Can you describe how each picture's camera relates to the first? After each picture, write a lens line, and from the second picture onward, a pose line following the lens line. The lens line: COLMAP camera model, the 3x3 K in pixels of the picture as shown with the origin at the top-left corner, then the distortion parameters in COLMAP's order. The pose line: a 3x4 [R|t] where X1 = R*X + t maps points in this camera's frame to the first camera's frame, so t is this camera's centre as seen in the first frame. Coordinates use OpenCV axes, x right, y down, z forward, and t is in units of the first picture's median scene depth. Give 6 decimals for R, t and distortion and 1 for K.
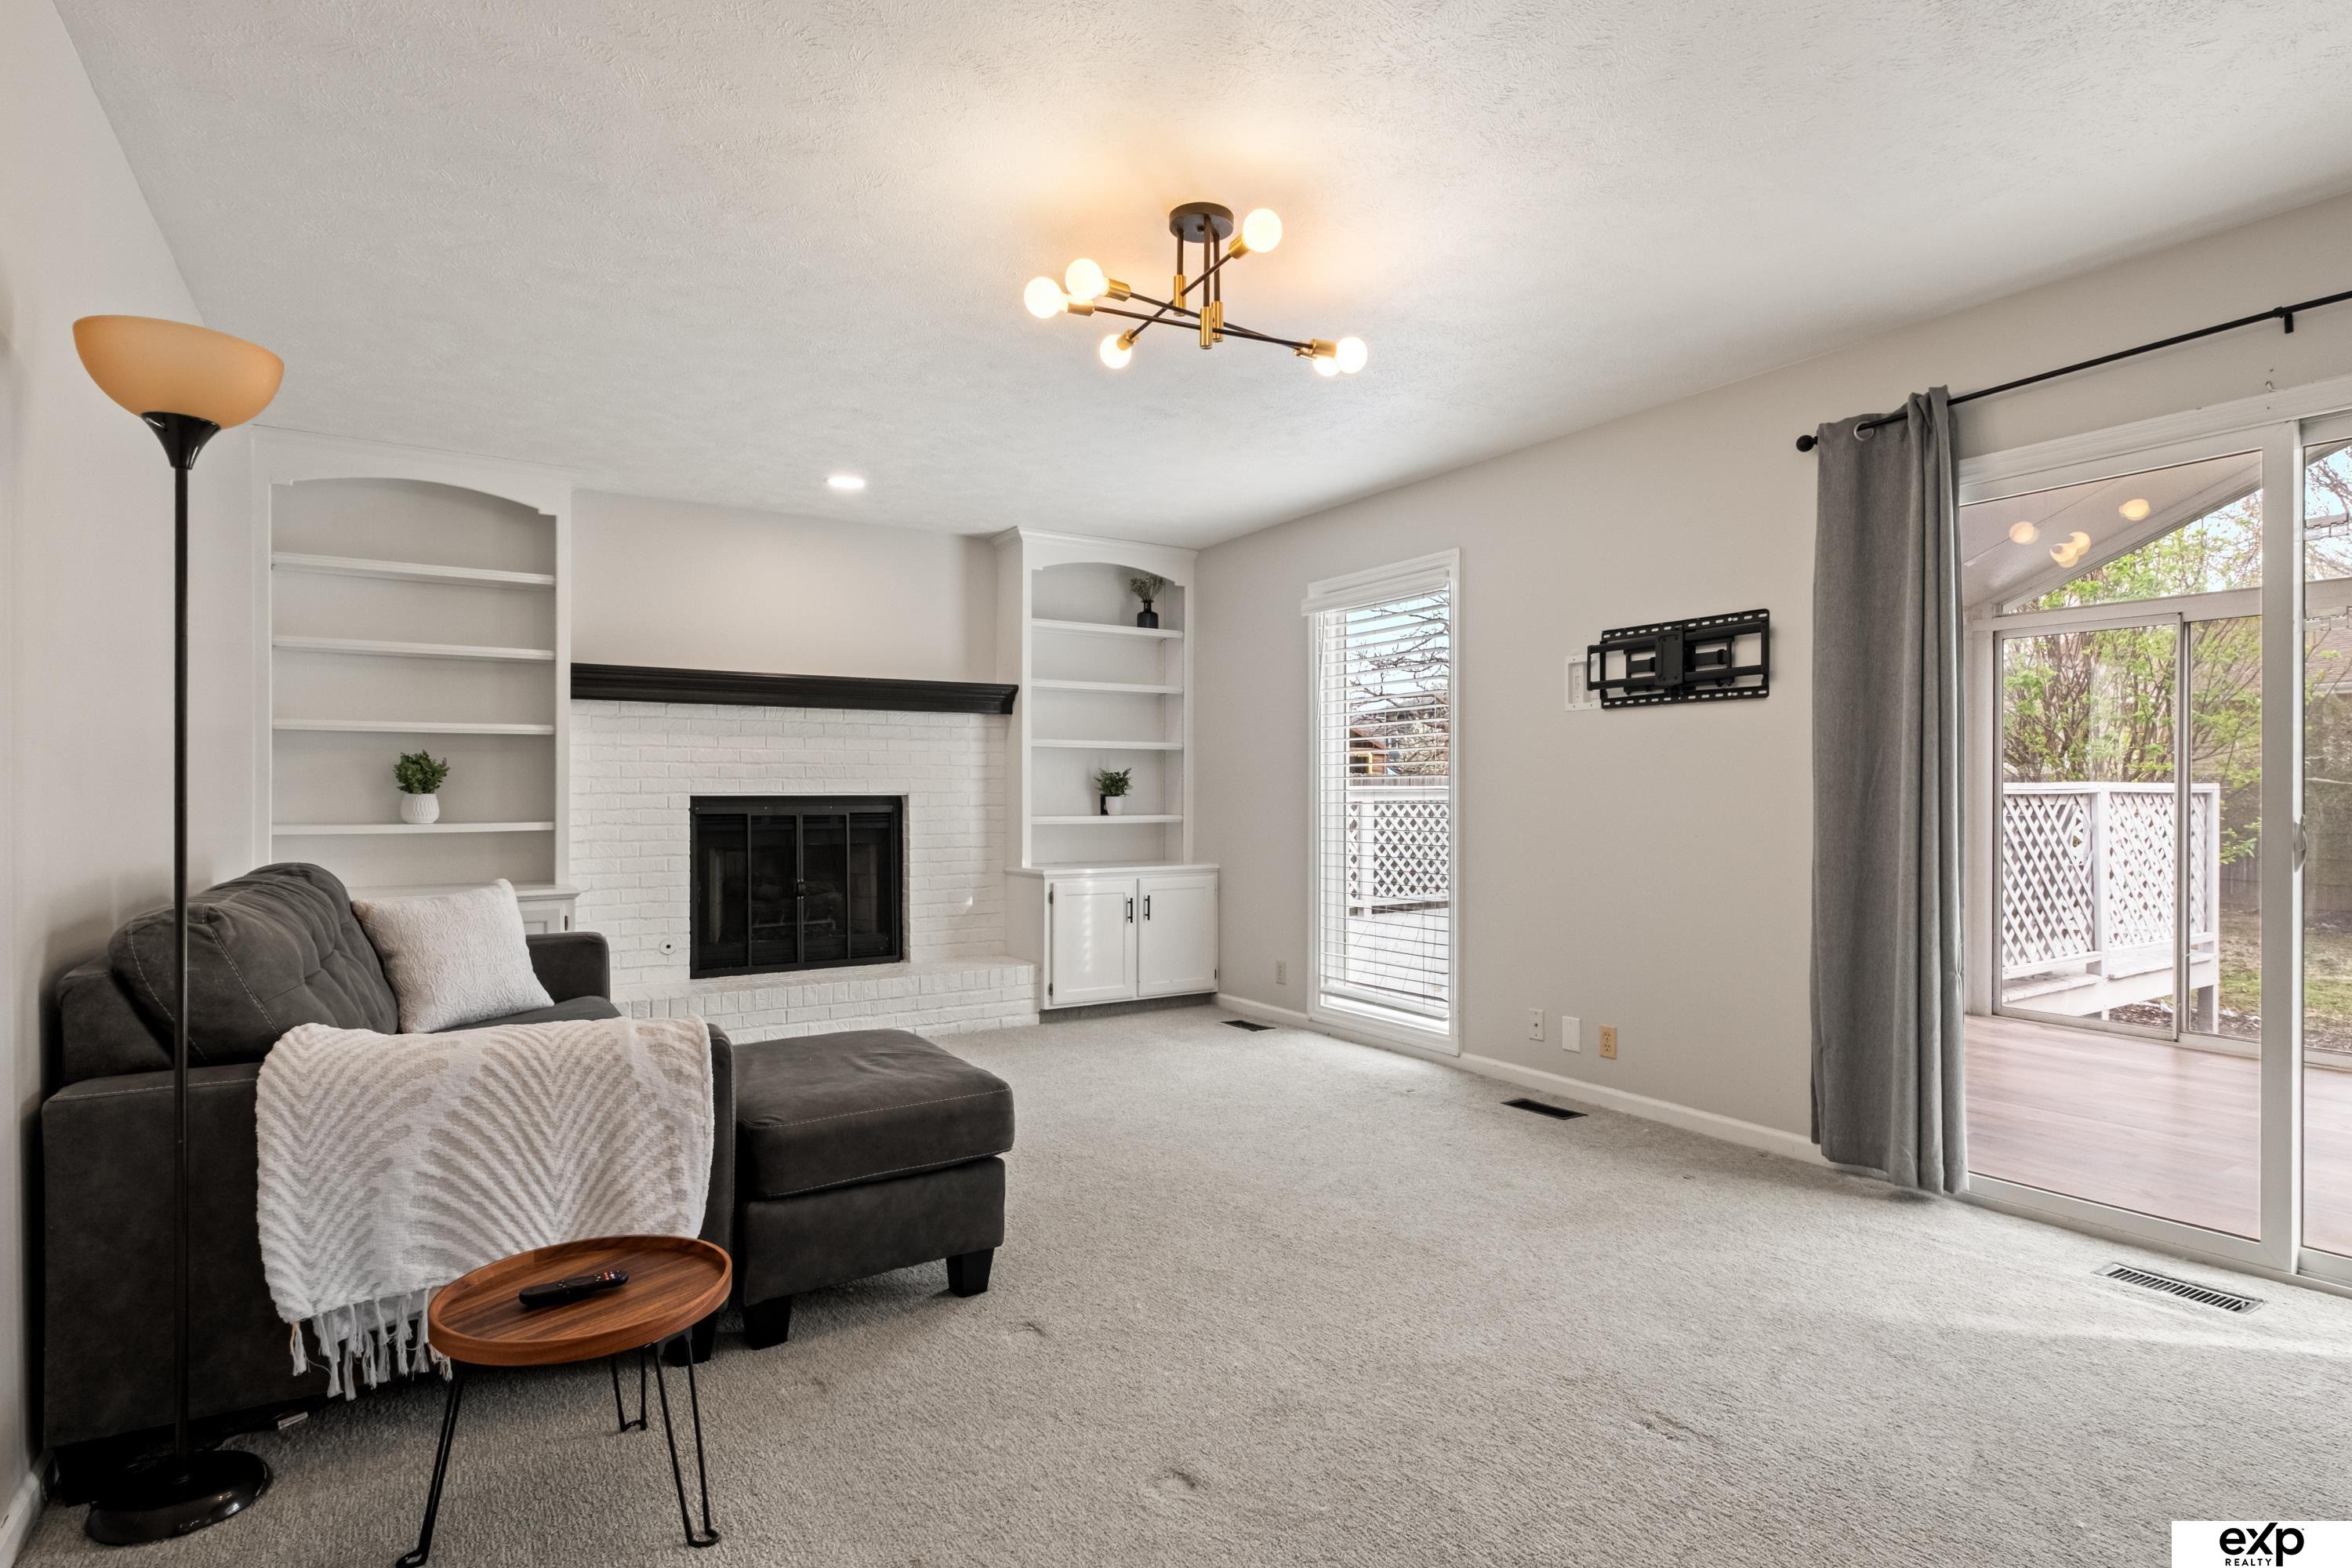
lens RADIAL K [[1210.6, 0, 1176.0], [0, 1210.6, 784.0], [0, 0, 1]] dist [0.001586, 0.000068]
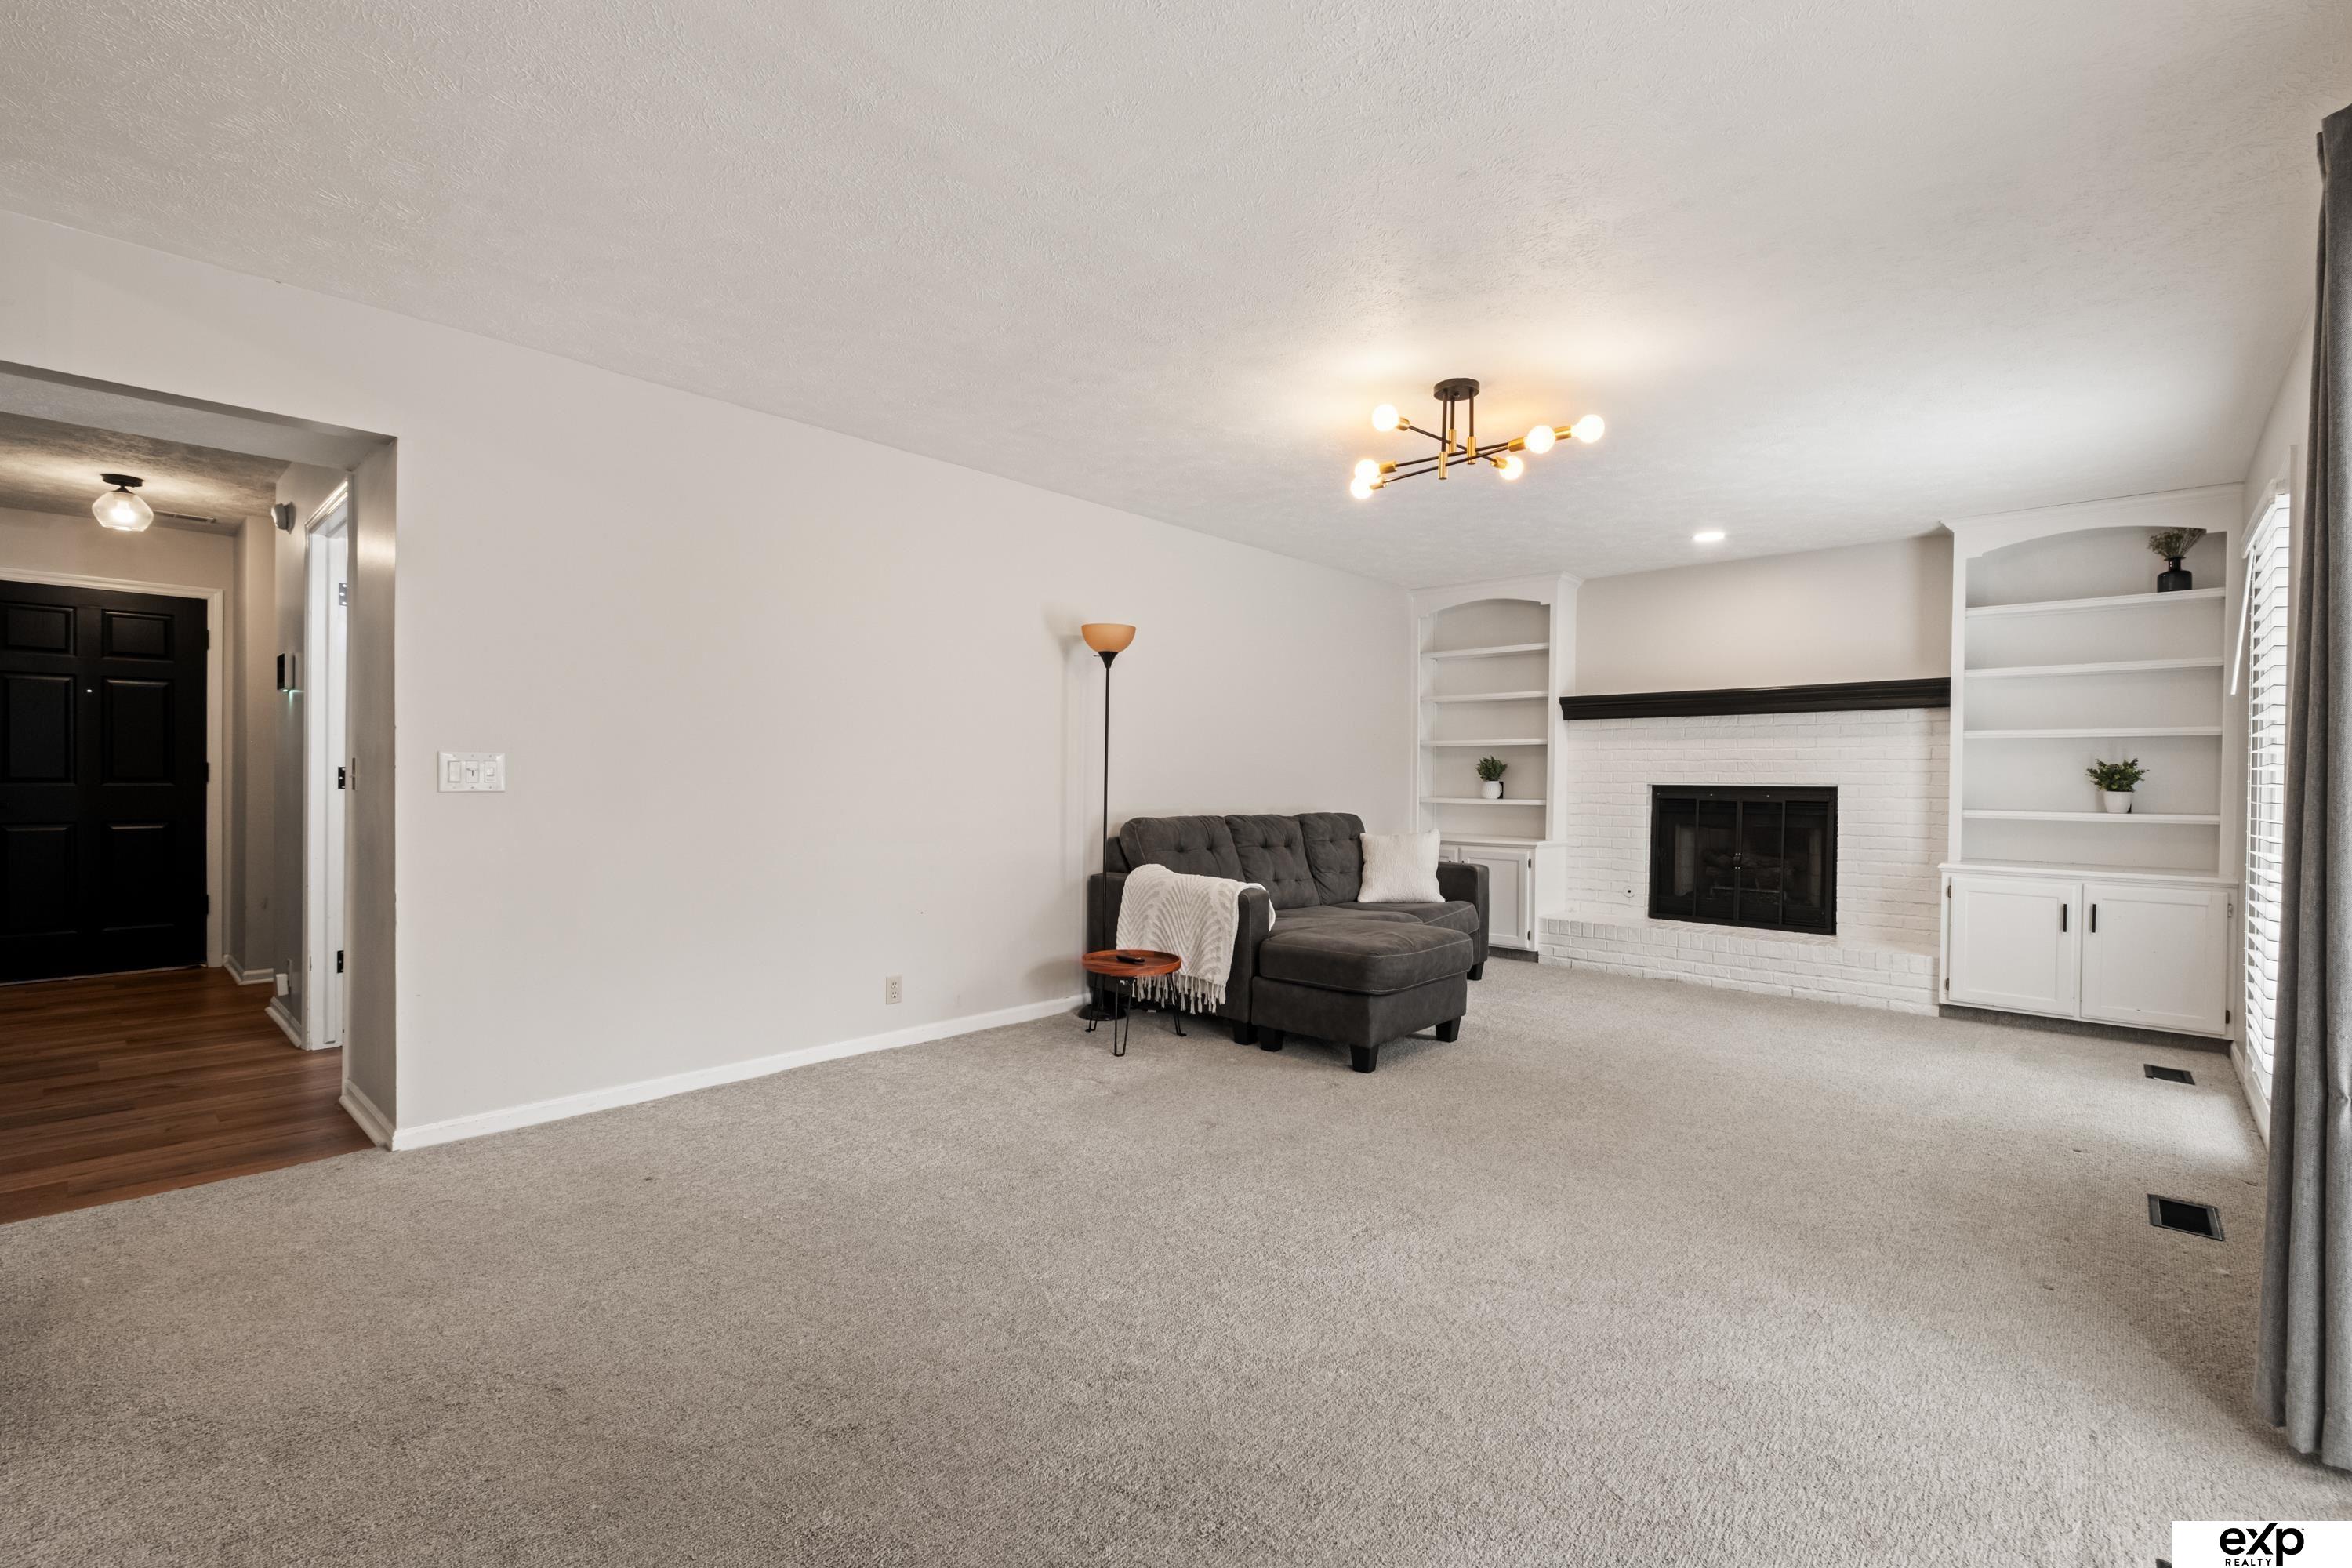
lens RADIAL K [[1017.2, 0, 1176.0], [0, 1017.2, 784.0], [0, 0, 1]] dist [-0.002502, -0.000513]
pose [[0.246252, 0.010580, -0.969148, 0.584181], [-0.003009, 0.999944, 0.010151, -0.000924], [0.969201, 0.000416, 0.246270, 0.194866]]
